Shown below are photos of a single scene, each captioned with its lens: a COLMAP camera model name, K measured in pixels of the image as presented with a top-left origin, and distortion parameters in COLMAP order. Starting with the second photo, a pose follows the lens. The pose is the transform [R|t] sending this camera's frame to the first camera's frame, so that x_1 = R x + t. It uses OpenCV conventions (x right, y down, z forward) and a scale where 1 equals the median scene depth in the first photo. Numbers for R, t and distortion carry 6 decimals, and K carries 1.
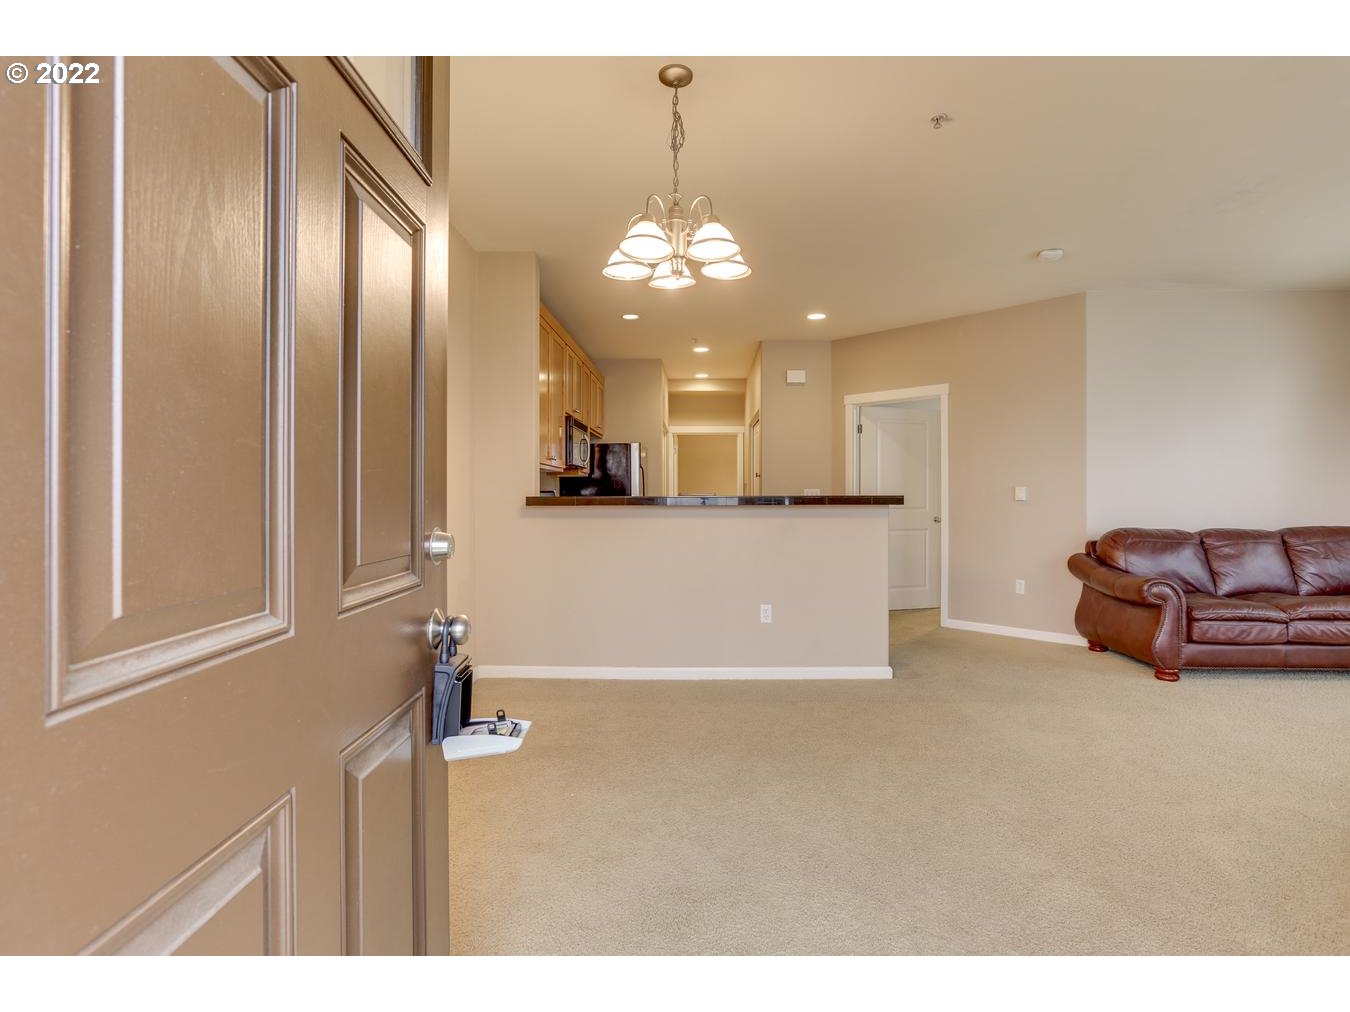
lens RADIAL K [[656.1, 0, 672.5], [0, 656.1, 501.4], [0, 0, 1]] dist [-0.052937, 0.026094]
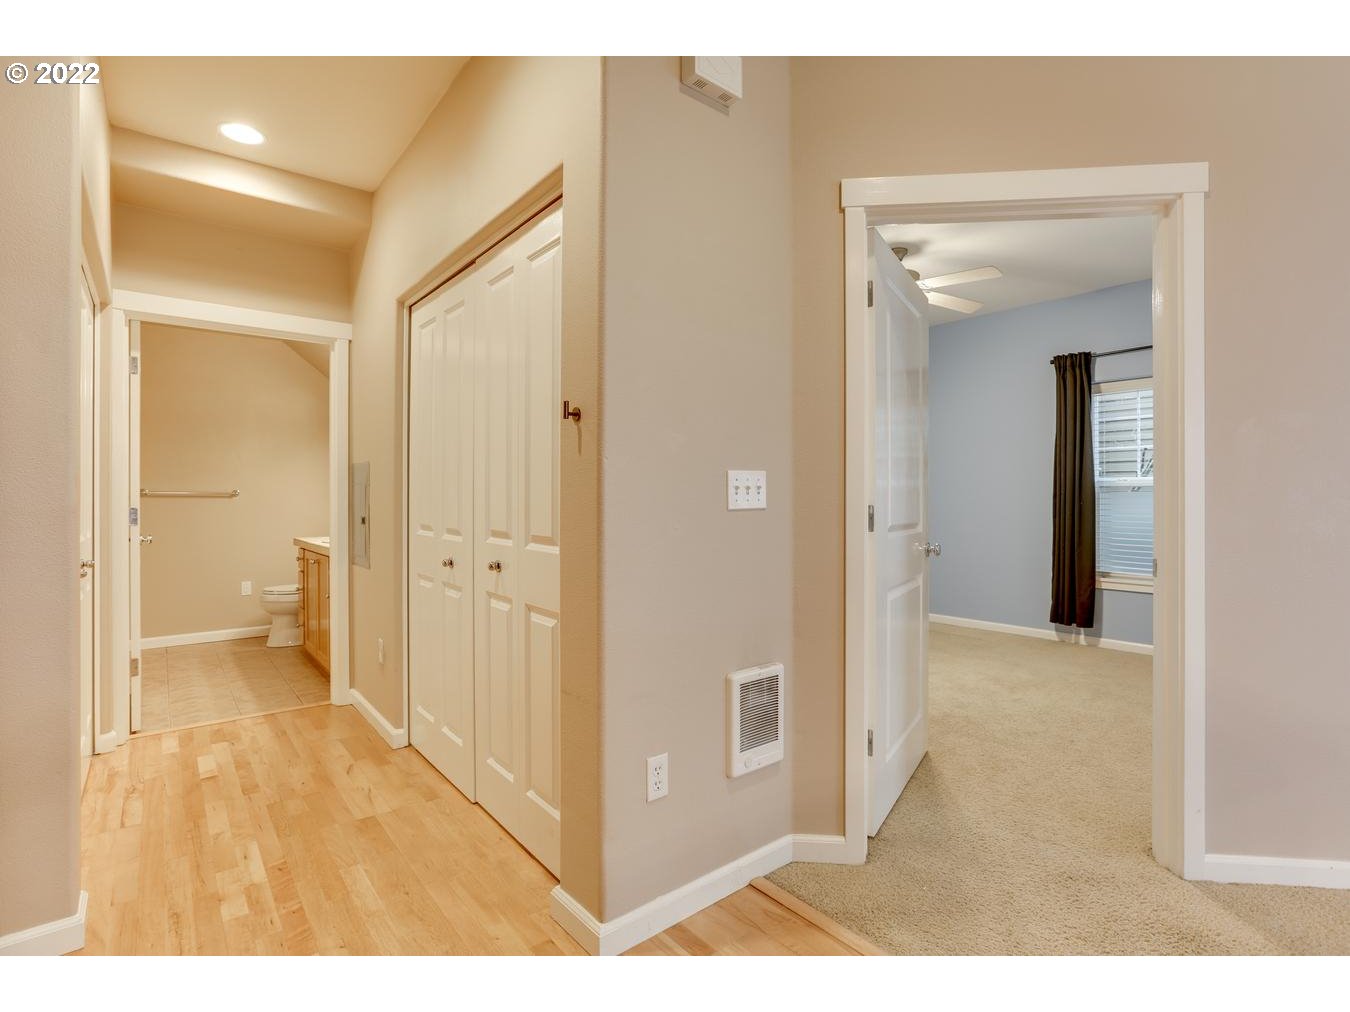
lens RADIAL K [[656.1, 0, 672.5], [0, 656.1, 501.4], [0, 0, 1]] dist [-0.052937, 0.026094]
pose [[0.760182, -0.010636, 0.649623, -0.004215], [0.010005, 0.999939, 0.004663, -0.009453], [-0.649634, 0.002954, 0.760242, 1.247880]]
